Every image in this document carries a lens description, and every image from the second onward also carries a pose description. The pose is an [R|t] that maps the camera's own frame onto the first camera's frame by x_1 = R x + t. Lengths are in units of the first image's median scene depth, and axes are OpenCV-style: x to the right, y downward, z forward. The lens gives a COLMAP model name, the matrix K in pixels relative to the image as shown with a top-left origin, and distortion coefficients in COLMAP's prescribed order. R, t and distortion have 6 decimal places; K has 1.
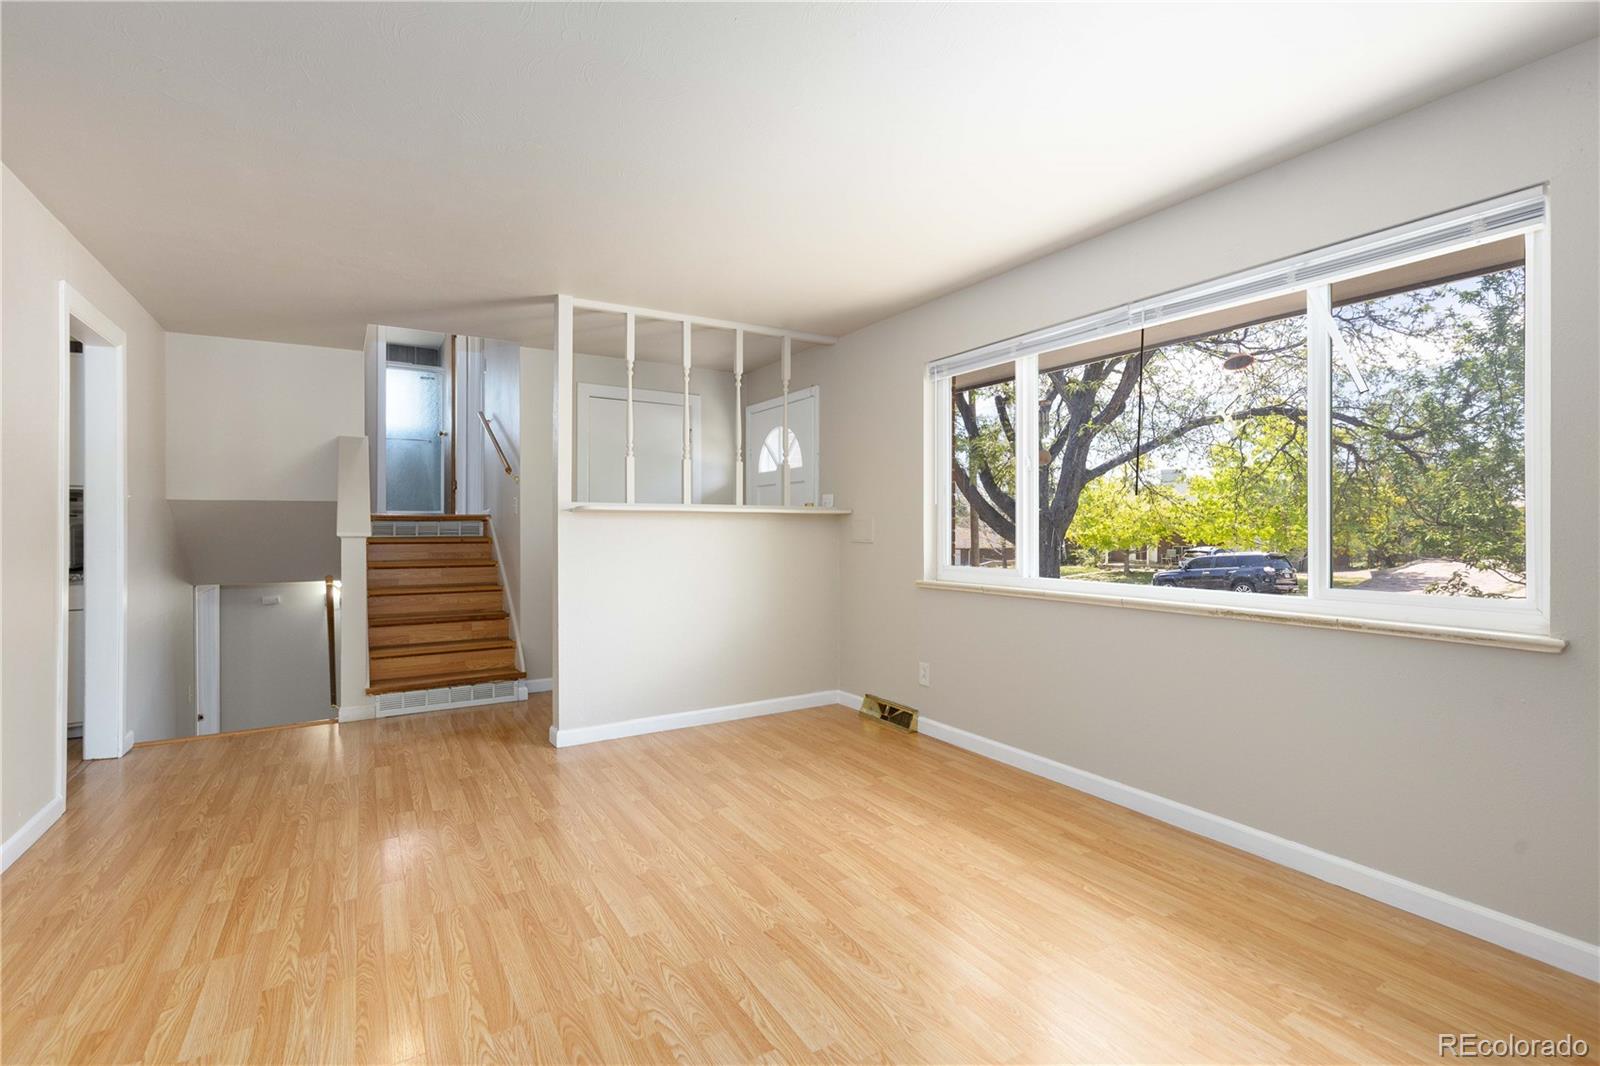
lens RADIAL K [[719.7, 0, 792.5], [0, 719.7, 528.5], [0, 0, 1]] dist [0.006424, -0.000749]
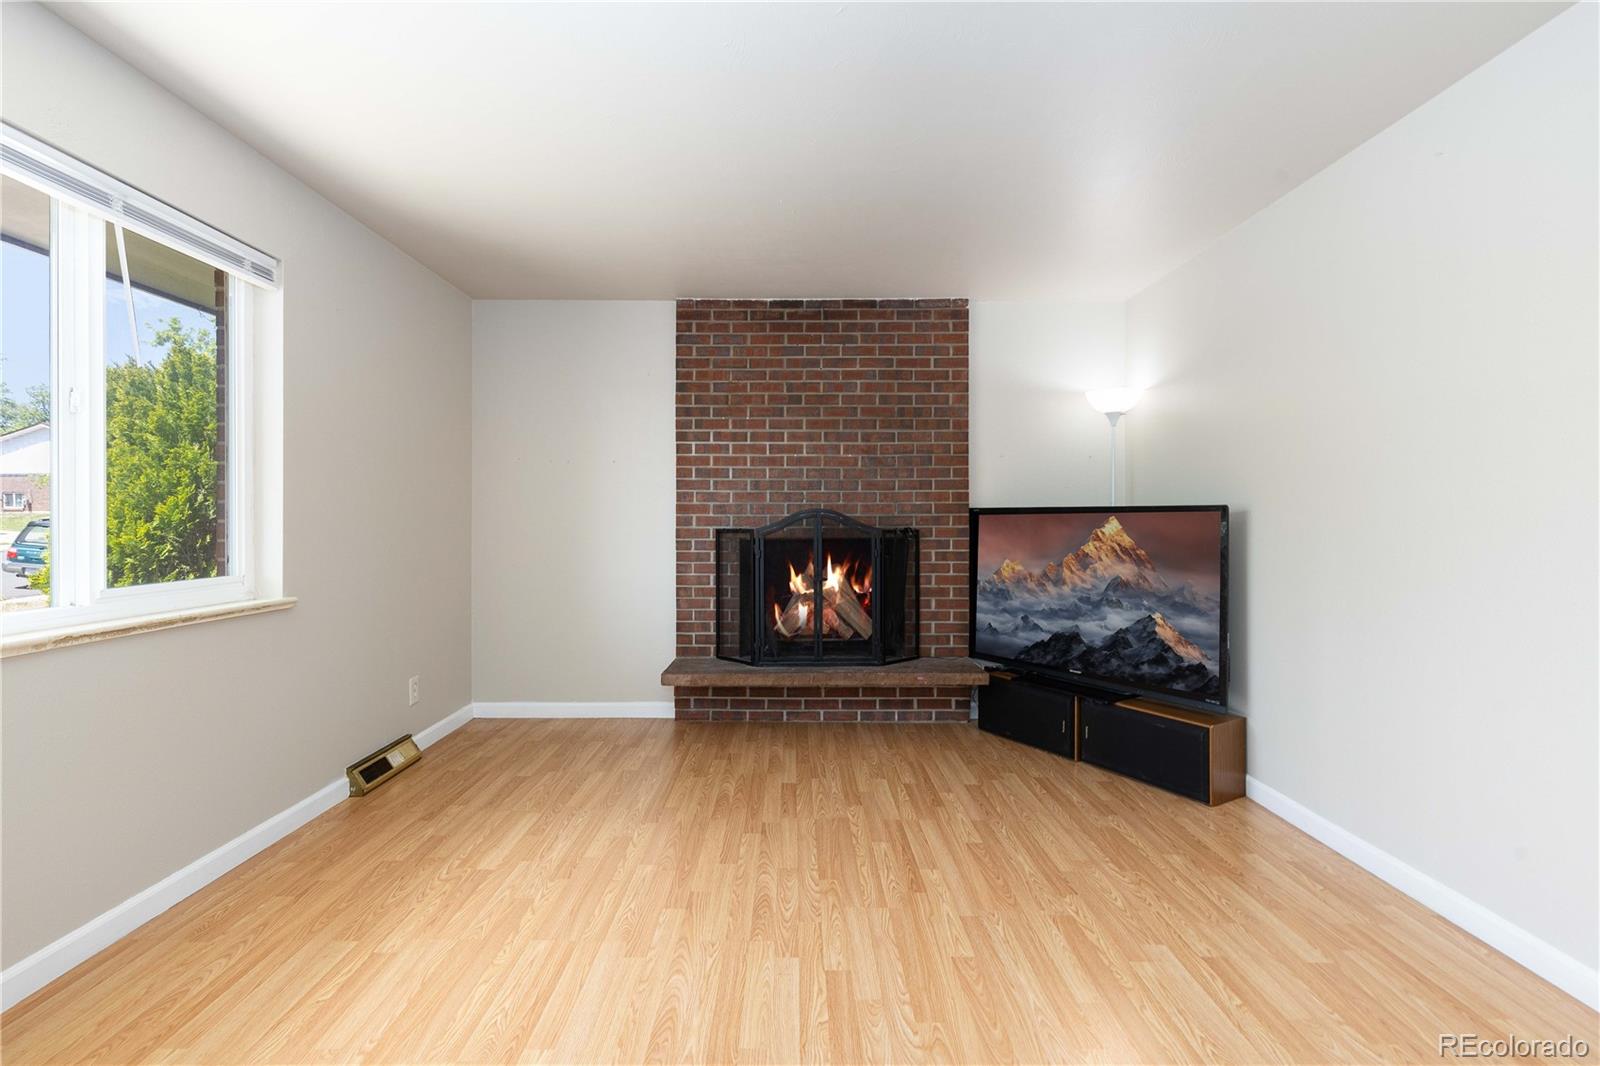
lens RADIAL K [[719.7, 0, 792.5], [0, 719.7, 528.5], [0, 0, 1]] dist [0.006424, -0.000749]
pose [[-0.854340, -0.009672, 0.519624, -0.480260], [-0.000081, 0.999829, 0.018478, -0.003232], [-0.519714, 0.015744, -0.854195, 1.682105]]
